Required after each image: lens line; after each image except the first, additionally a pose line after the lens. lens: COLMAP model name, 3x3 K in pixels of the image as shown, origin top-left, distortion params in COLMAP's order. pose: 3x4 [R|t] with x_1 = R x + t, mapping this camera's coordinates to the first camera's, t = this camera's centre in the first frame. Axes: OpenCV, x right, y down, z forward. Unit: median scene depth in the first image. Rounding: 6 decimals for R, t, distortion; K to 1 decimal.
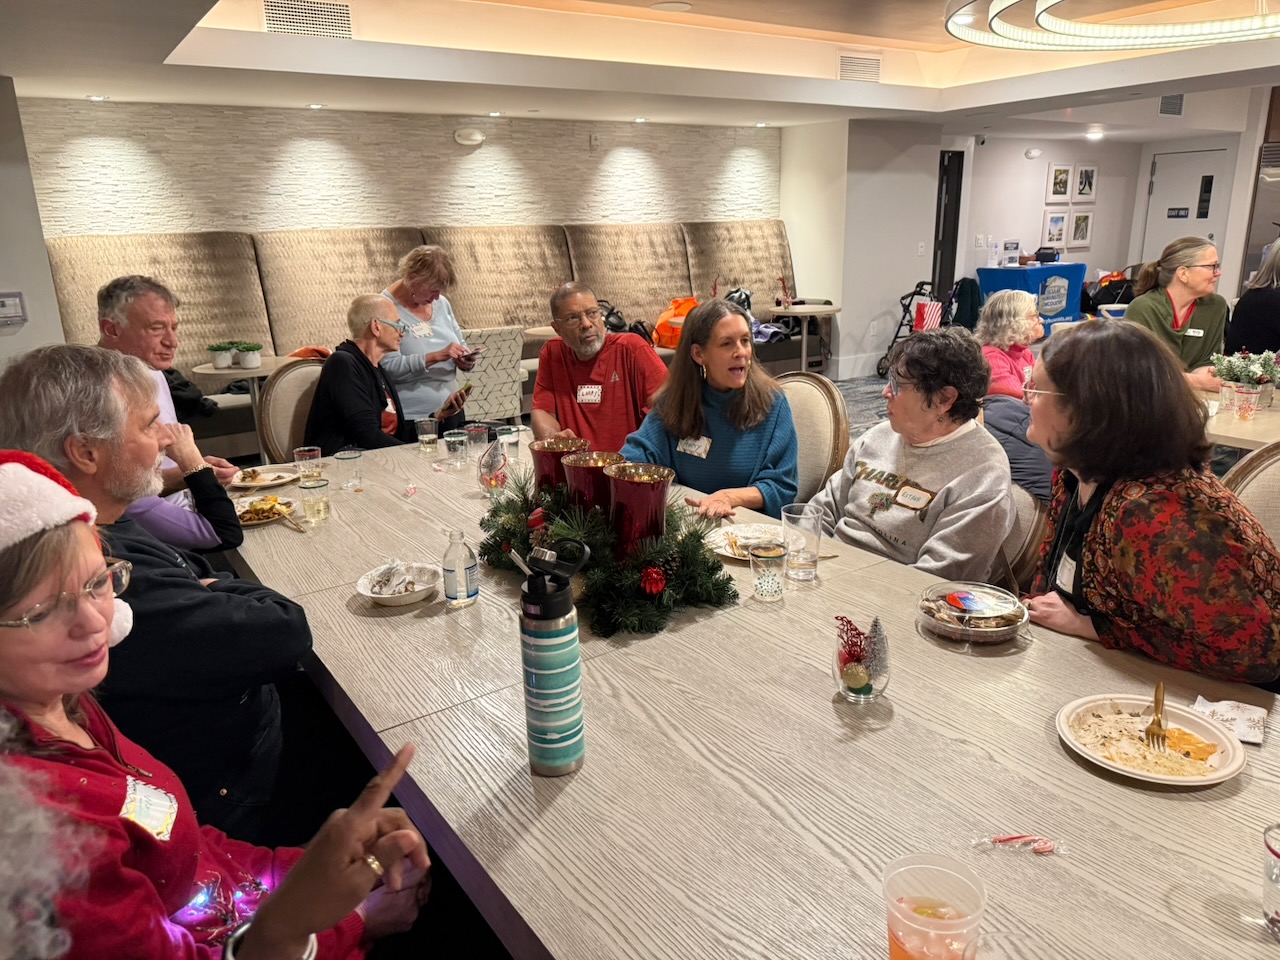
lens RADIAL K [[914.2, 0, 637.6], [0, 914.2, 492.8], [0, 0, 1]] dist [0.018827, -0.023017]
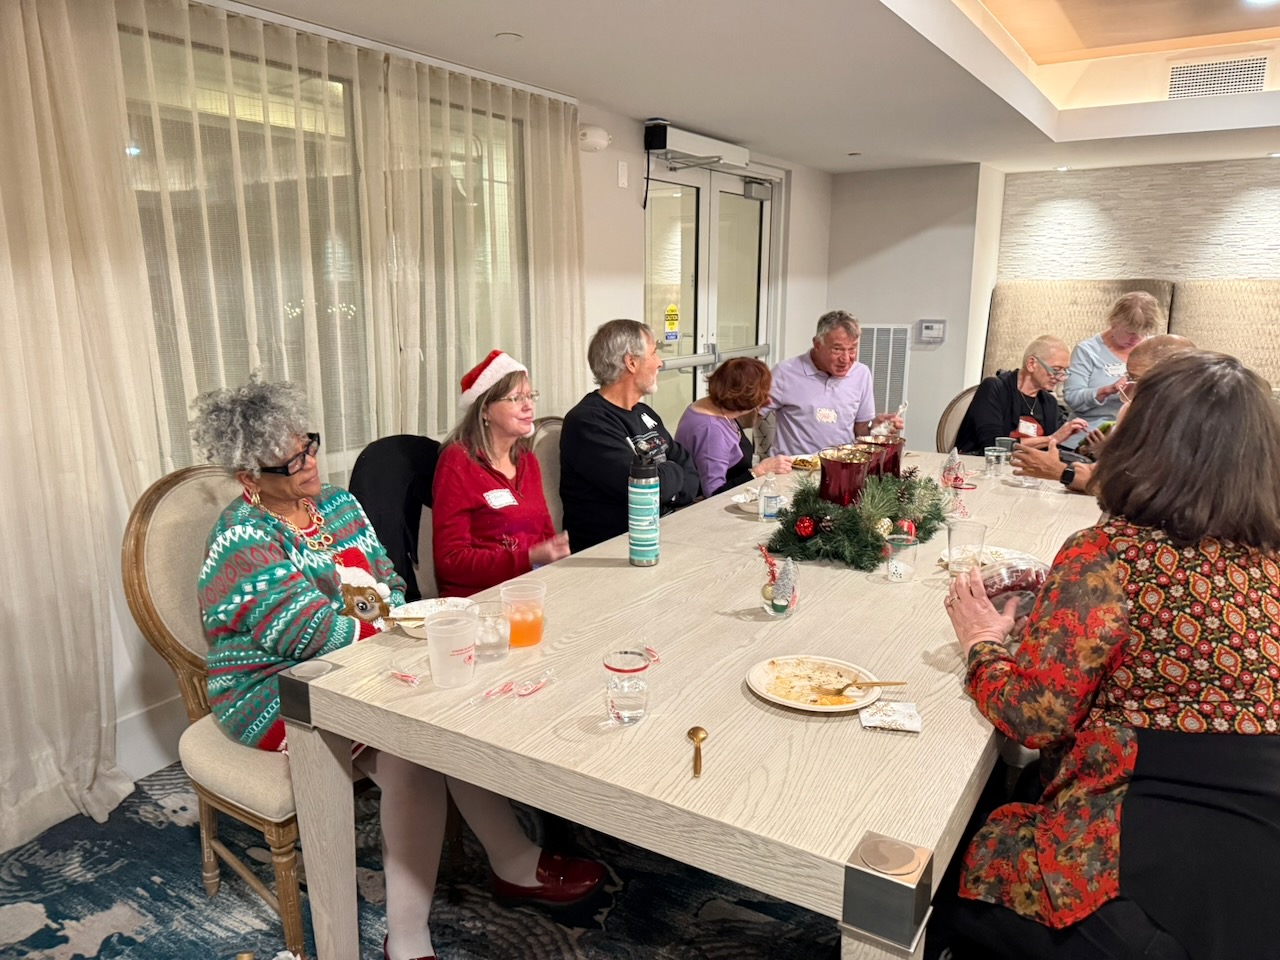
lens RADIAL K [[914.2, 0, 633.2], [0, 914.2, 486.5], [0, 0, 1]] dist [0.018827, -0.023017]
pose [[0.404256, 0.220535, -0.887661, 0.320674], [-0.270156, 0.955987, 0.114477, -0.012554], [0.873838, 0.193529, 0.446042, 0.039702]]
